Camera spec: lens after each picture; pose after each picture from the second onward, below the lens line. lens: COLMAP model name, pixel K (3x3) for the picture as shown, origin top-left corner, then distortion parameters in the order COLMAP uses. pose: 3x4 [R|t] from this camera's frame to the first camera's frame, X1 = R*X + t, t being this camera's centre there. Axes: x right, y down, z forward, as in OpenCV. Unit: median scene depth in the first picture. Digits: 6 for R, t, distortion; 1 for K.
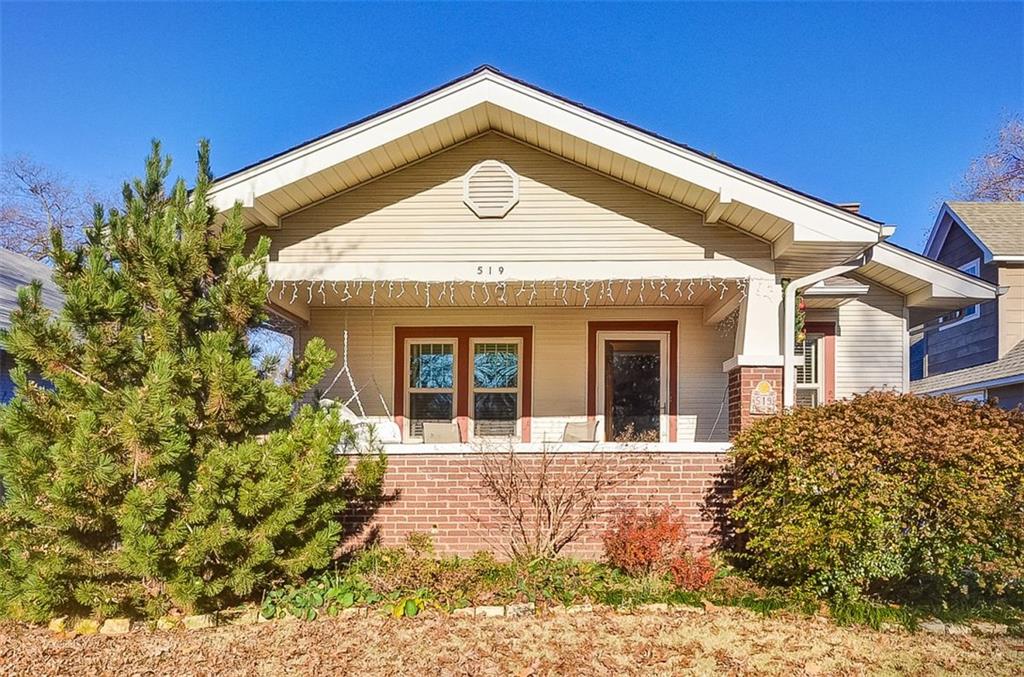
lens RADIAL K [[737.8, 0, 513.0], [0, 737.8, 376.7], [0, 0, 1]] dist [-0.003097, -0.000097]
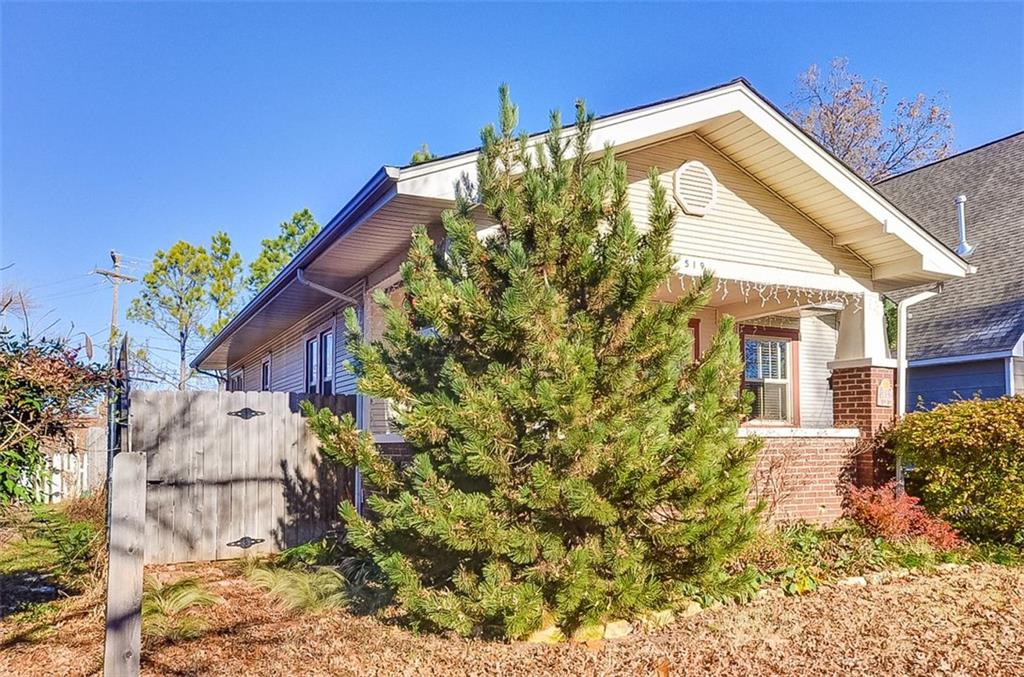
lens RADIAL K [[737.8, 0, 512.2], [0, 737.8, 338.4], [0, 0, 1]] dist [-0.003097, -0.000097]
pose [[0.889381, 0.062479, 0.452878, -0.749525], [-0.049921, 0.997966, -0.039642, 0.017039], [-0.454433, 0.012649, 0.890691, 0.180104]]
